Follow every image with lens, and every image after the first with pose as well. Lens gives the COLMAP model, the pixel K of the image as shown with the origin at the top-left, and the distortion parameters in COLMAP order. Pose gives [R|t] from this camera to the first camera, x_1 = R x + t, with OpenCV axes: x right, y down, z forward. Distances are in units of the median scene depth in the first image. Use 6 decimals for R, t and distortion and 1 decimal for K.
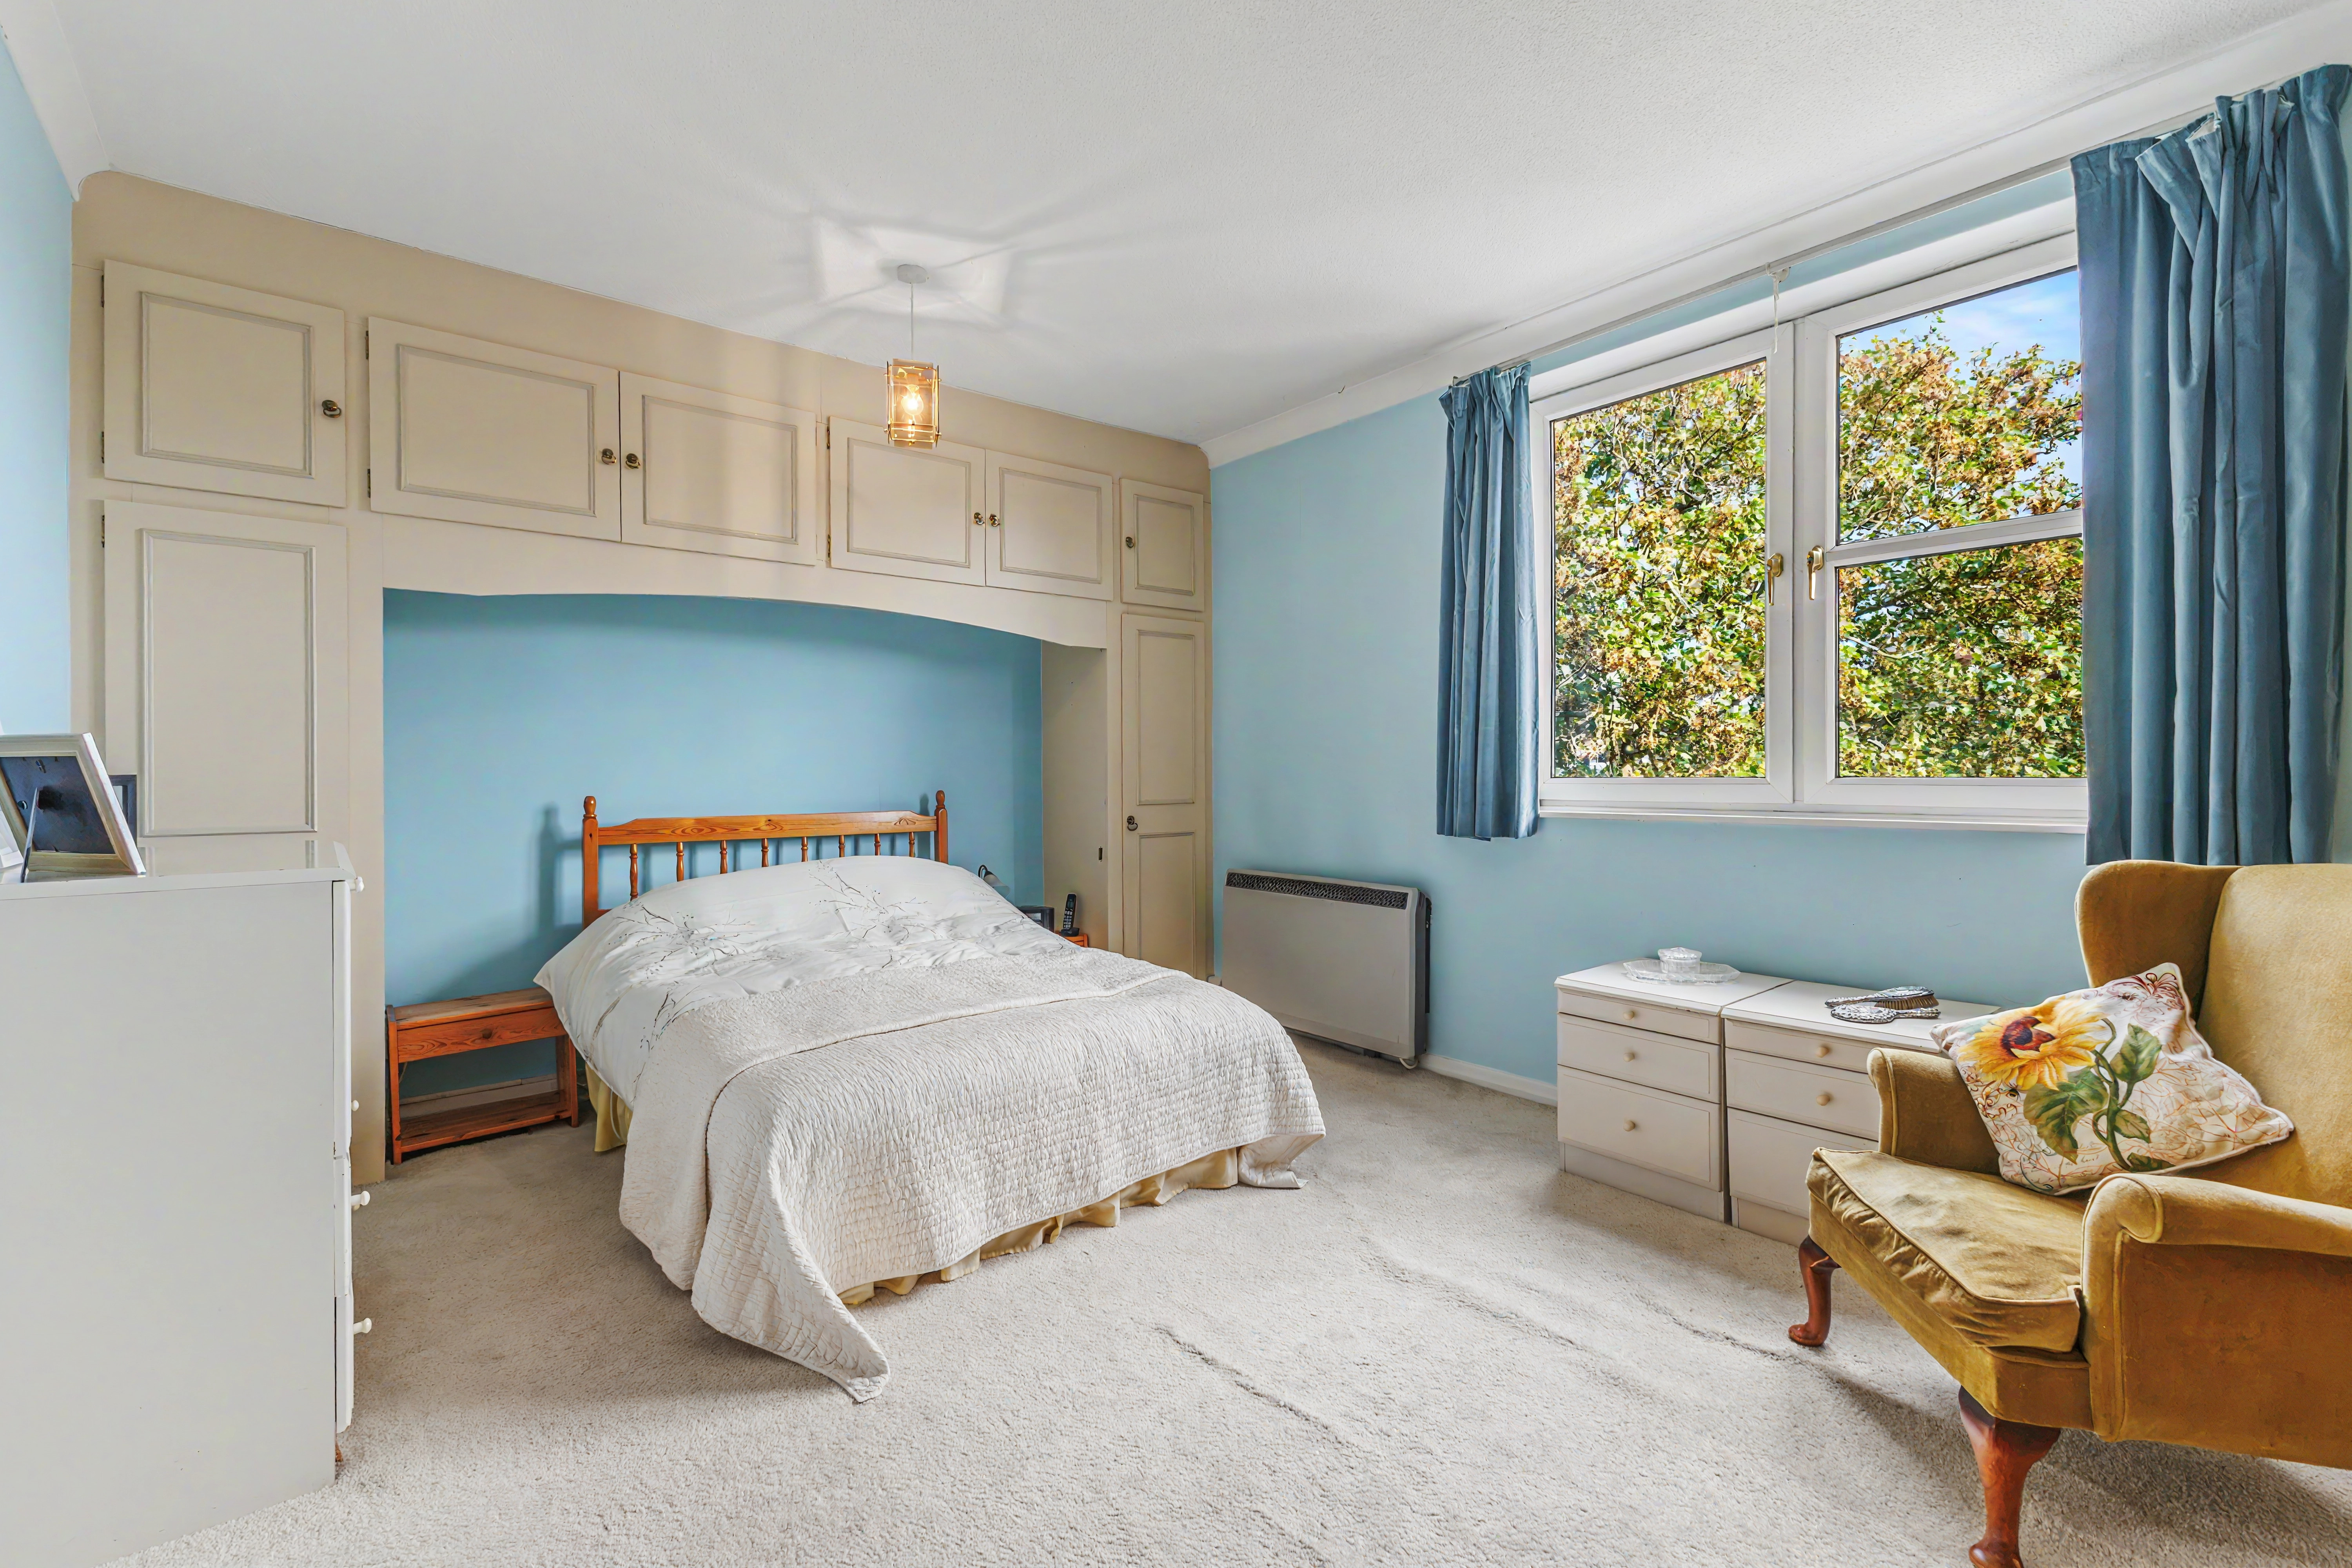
lens RADIAL K [[1014.3, 0, 1181.4], [0, 1014.3, 774.6], [0, 0, 1]] dist [0.004869, -0.000889]
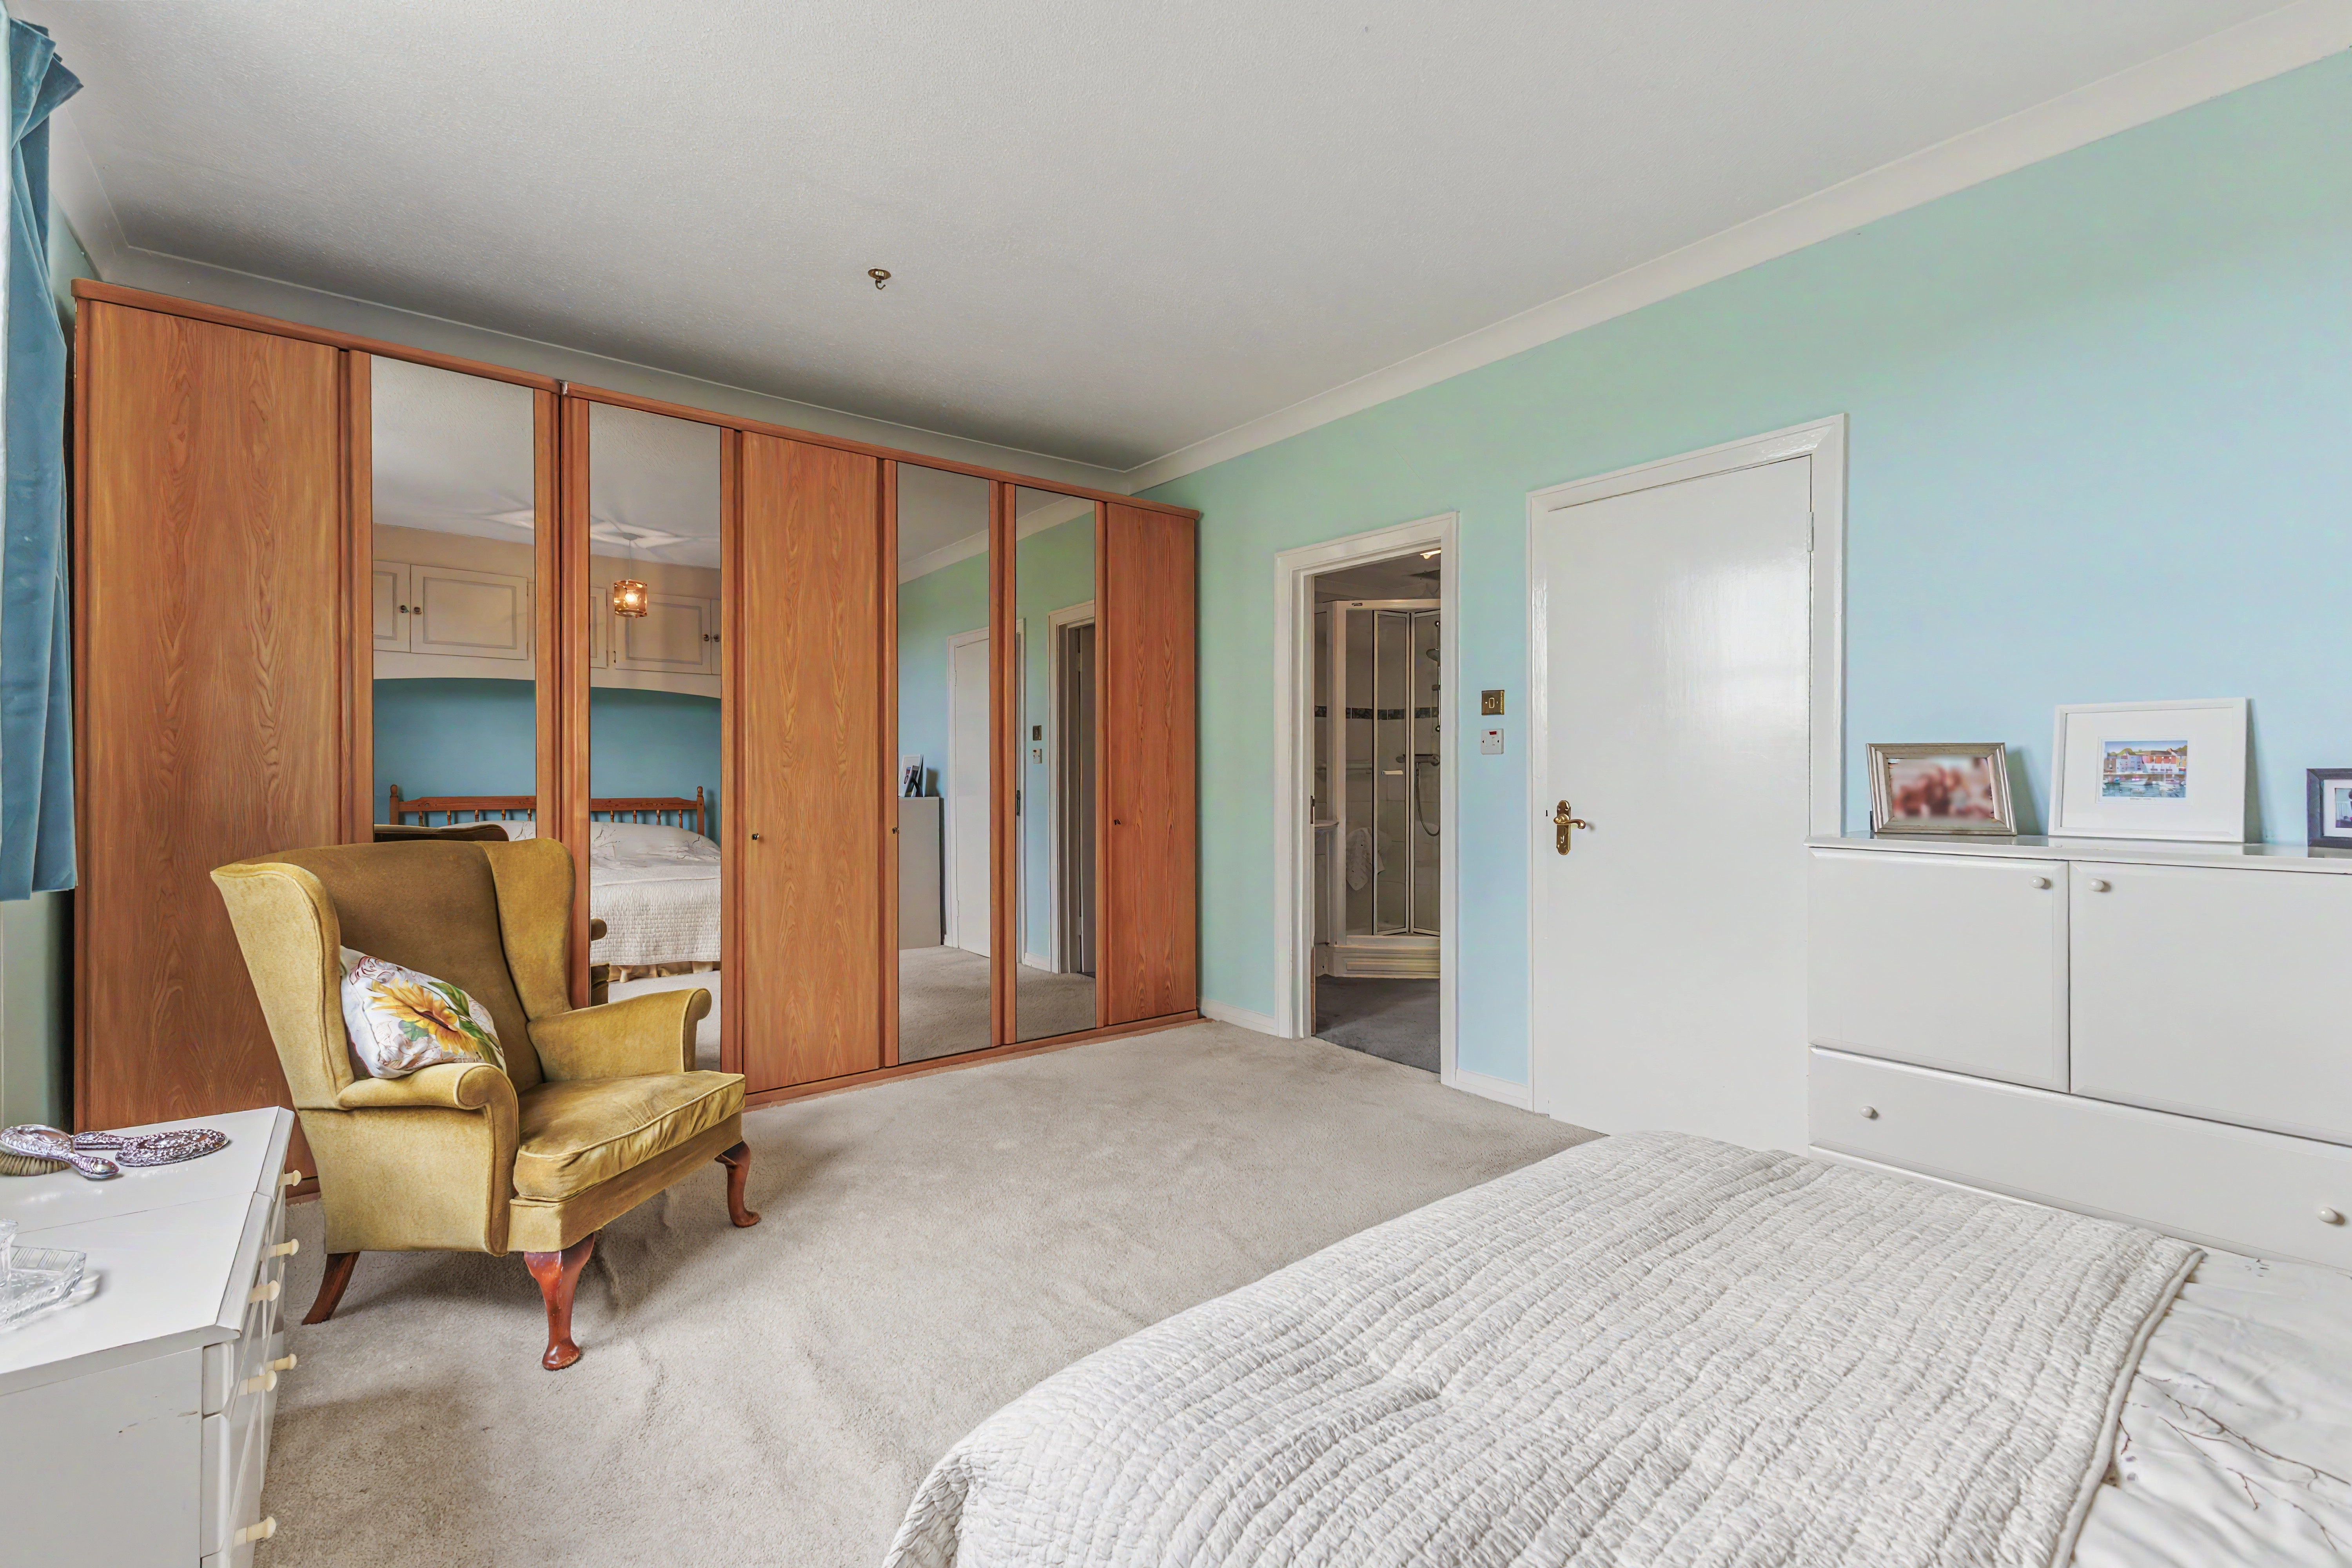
lens RADIAL K [[1014.3, 0, 1181.4], [0, 1014.3, 774.6], [0, 0, 1]] dist [0.004869, -0.000889]
pose [[-0.999223, 0.005076, 0.039087, -0.020199], [0.005392, 0.999954, 0.007991, -0.011405], [-0.039045, 0.008195, -0.999204, 1.615899]]
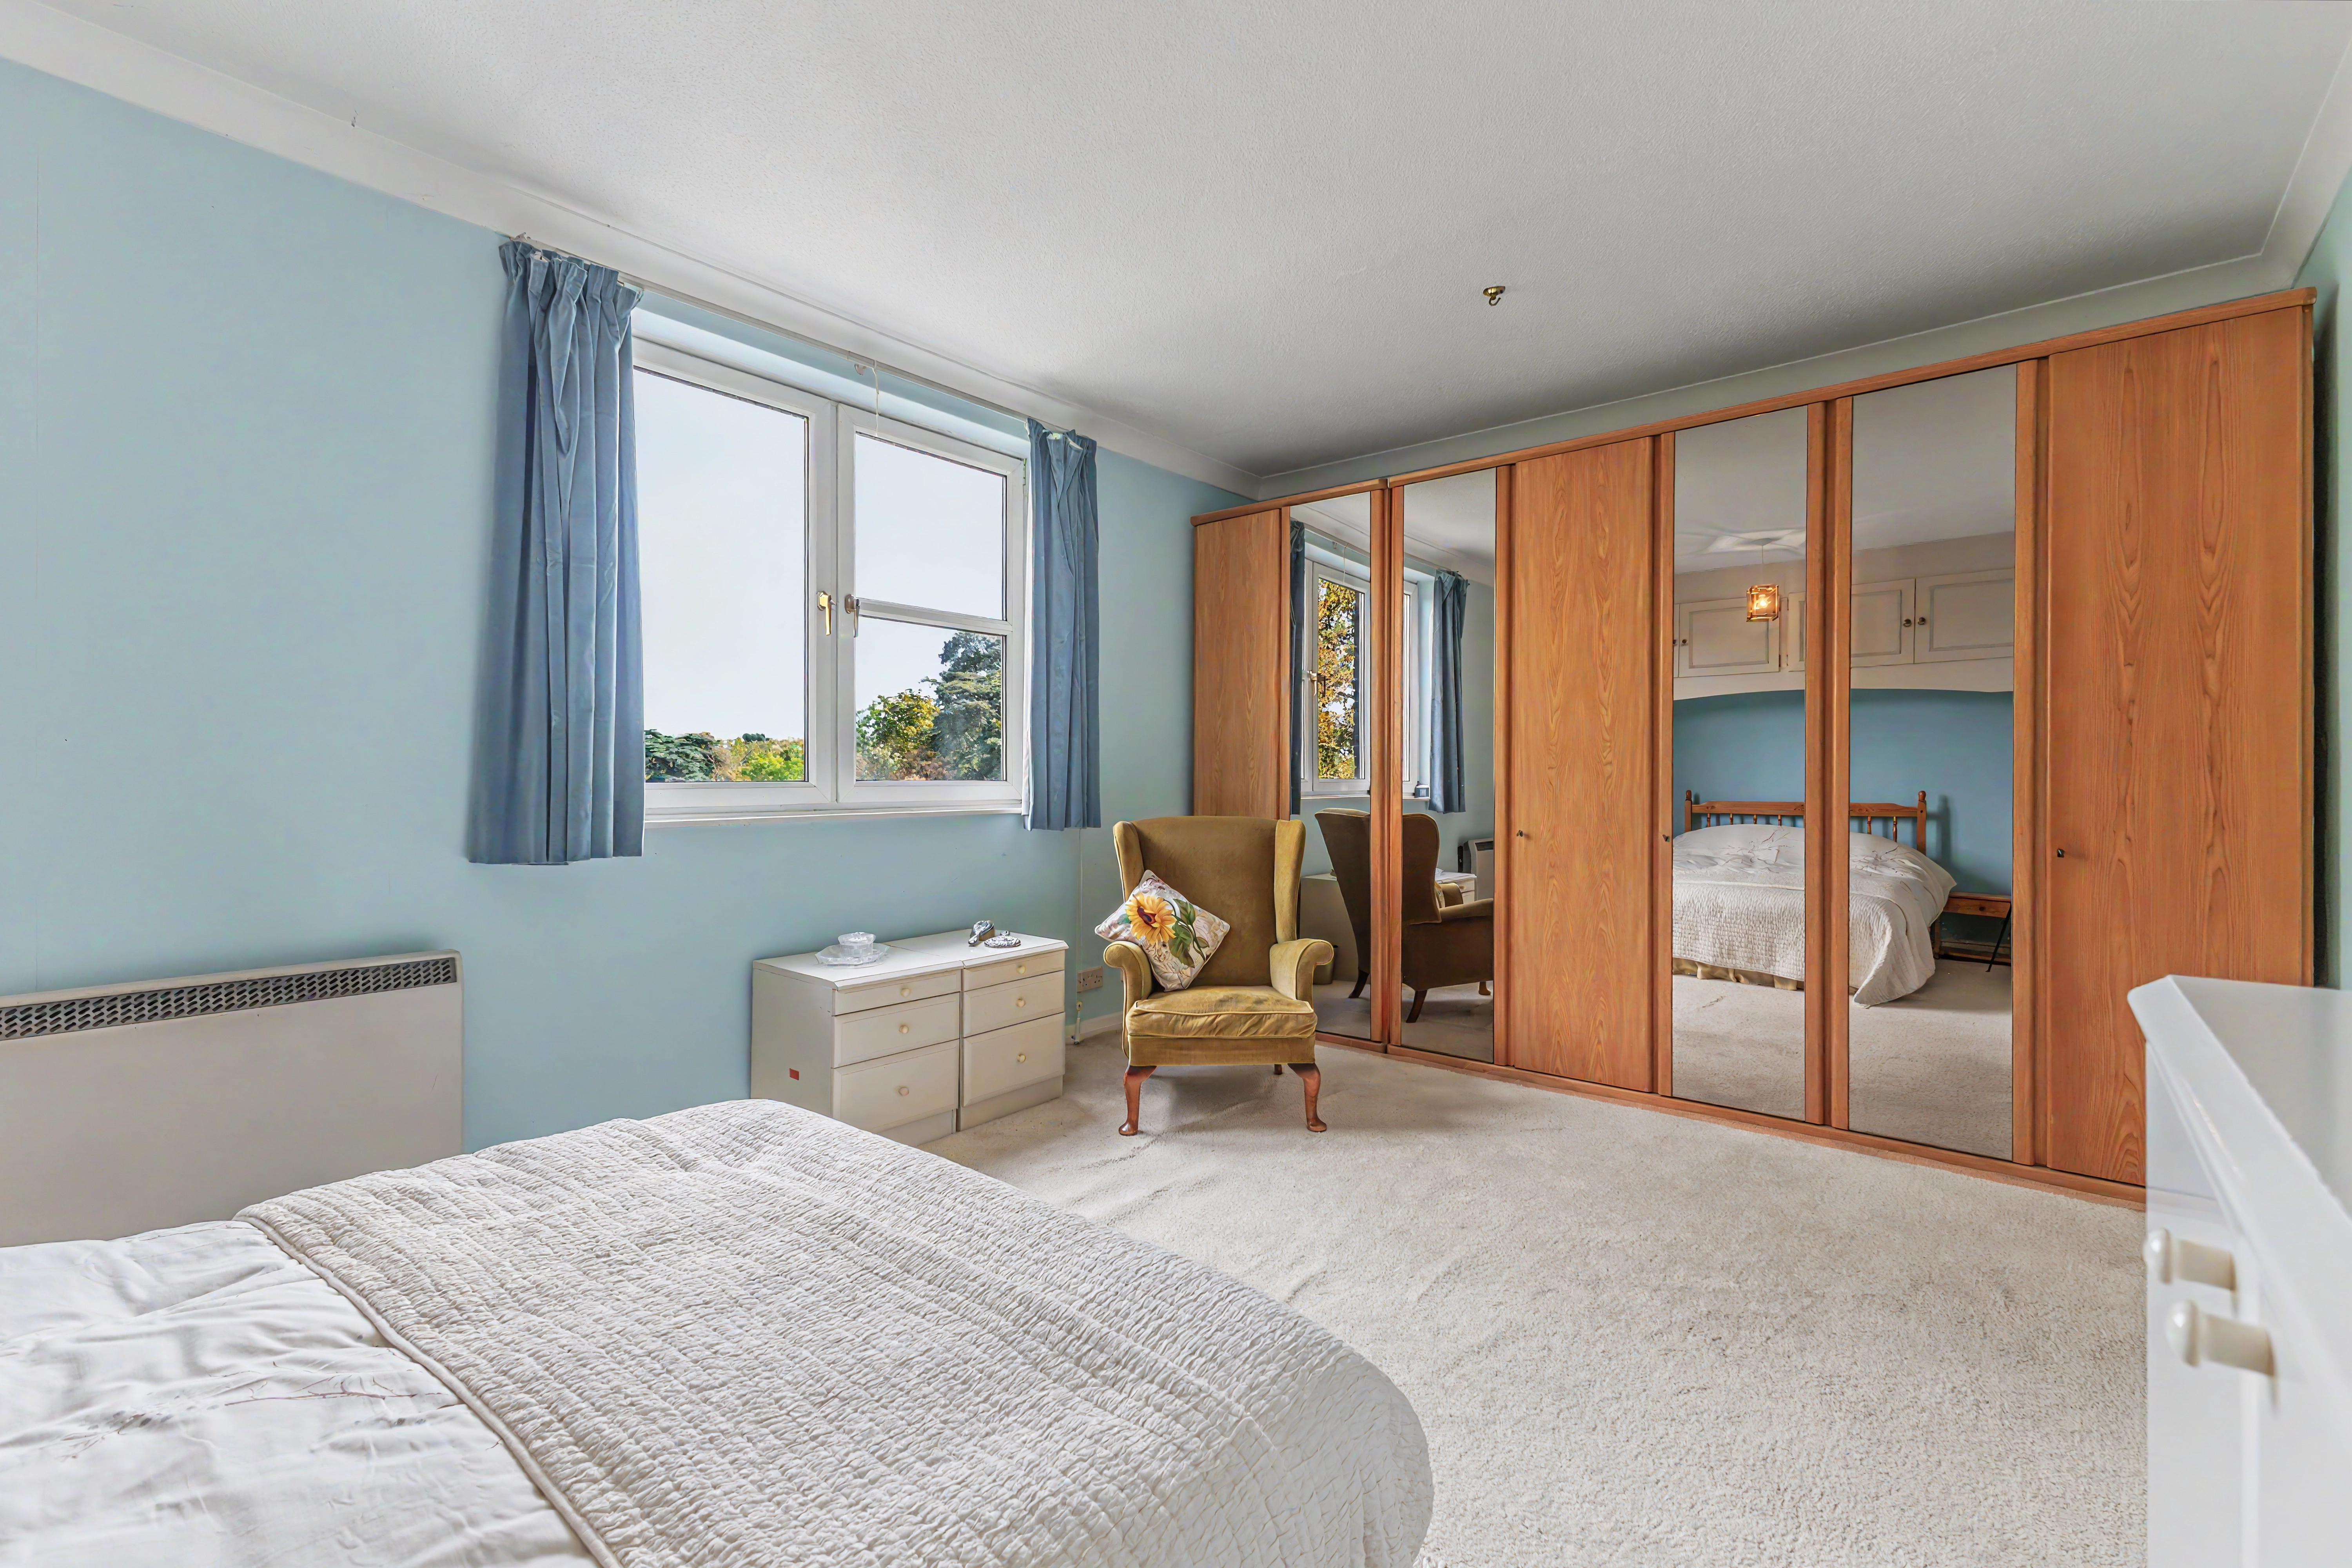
lens RADIAL K [[1021.0, 0, 1179.8], [0, 1021.0, 768.1], [0, 0, 1]] dist [0.007736, -0.001633]
pose [[-0.177230, 0.013531, 0.984076, -0.808288], [0.000768, 0.999907, -0.013611, 0.006030], [-0.984169, -0.001657, -0.177224, 1.000875]]
